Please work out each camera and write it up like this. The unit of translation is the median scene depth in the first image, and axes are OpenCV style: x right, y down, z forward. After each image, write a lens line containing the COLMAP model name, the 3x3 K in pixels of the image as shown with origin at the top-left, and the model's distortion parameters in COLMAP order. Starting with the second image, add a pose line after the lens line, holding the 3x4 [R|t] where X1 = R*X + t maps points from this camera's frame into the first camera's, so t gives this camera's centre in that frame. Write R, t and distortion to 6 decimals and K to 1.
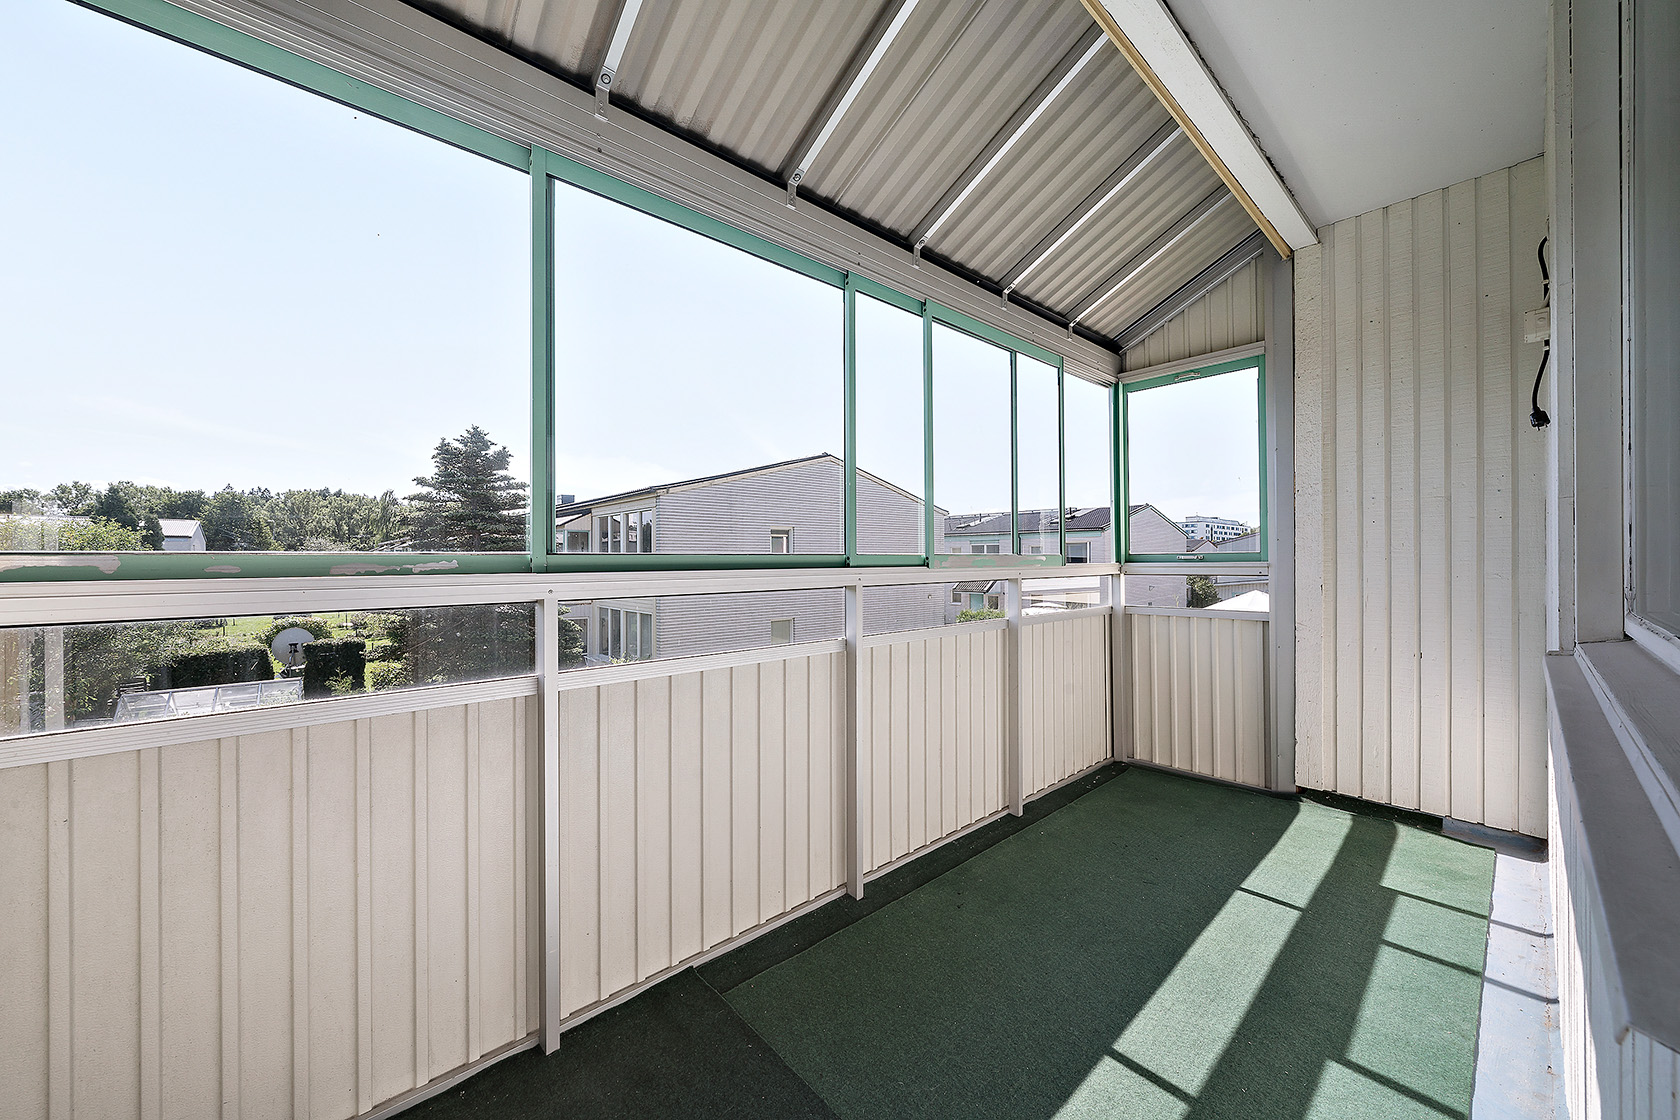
lens RADIAL K [[619.6, 0, 826.5], [0, 619.6, 555.4], [0, 0, 1]] dist [-0.001835, -0.000236]
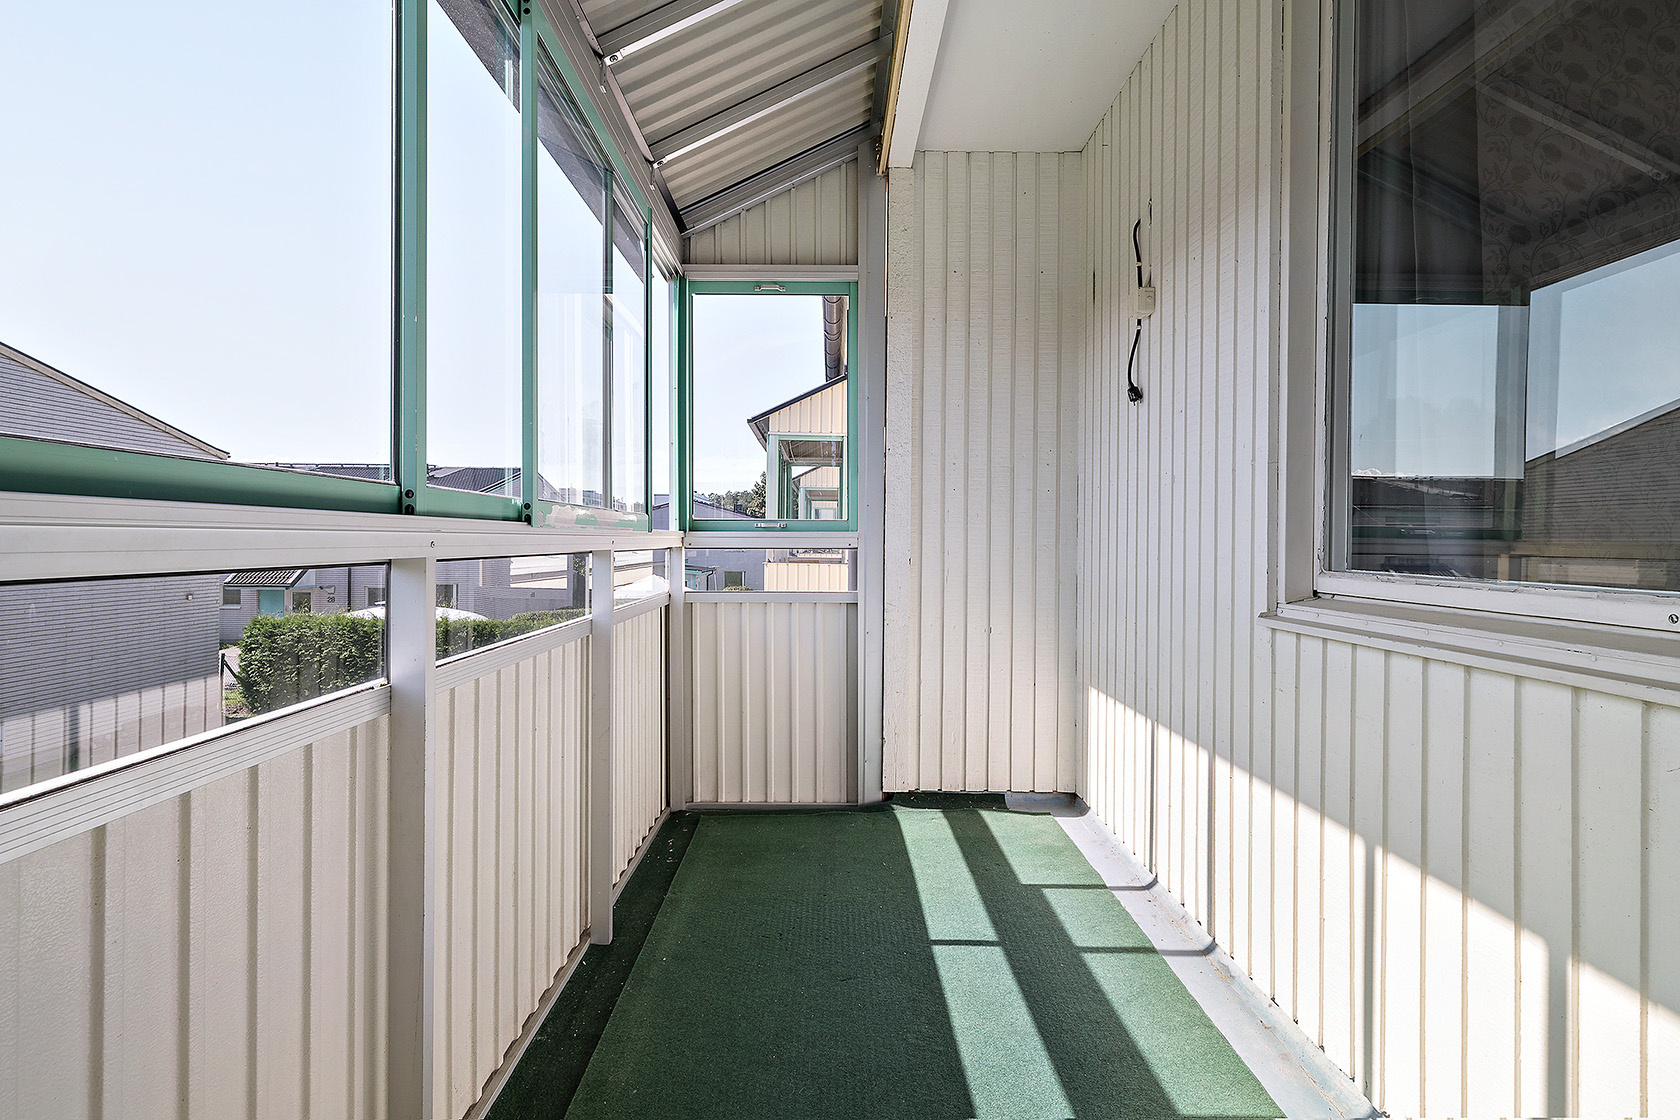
lens RADIAL K [[823.2, 0, 844.0], [0, 823.2, 547.7], [0, 0, 1]] dist [-0.001561, 0.002393]
pose [[0.657304, 0.005192, 0.753608, -0.151845], [-0.018686, 0.999781, 0.009410, 0.024431], [-0.753394, -0.020268, 0.657257, 0.320585]]
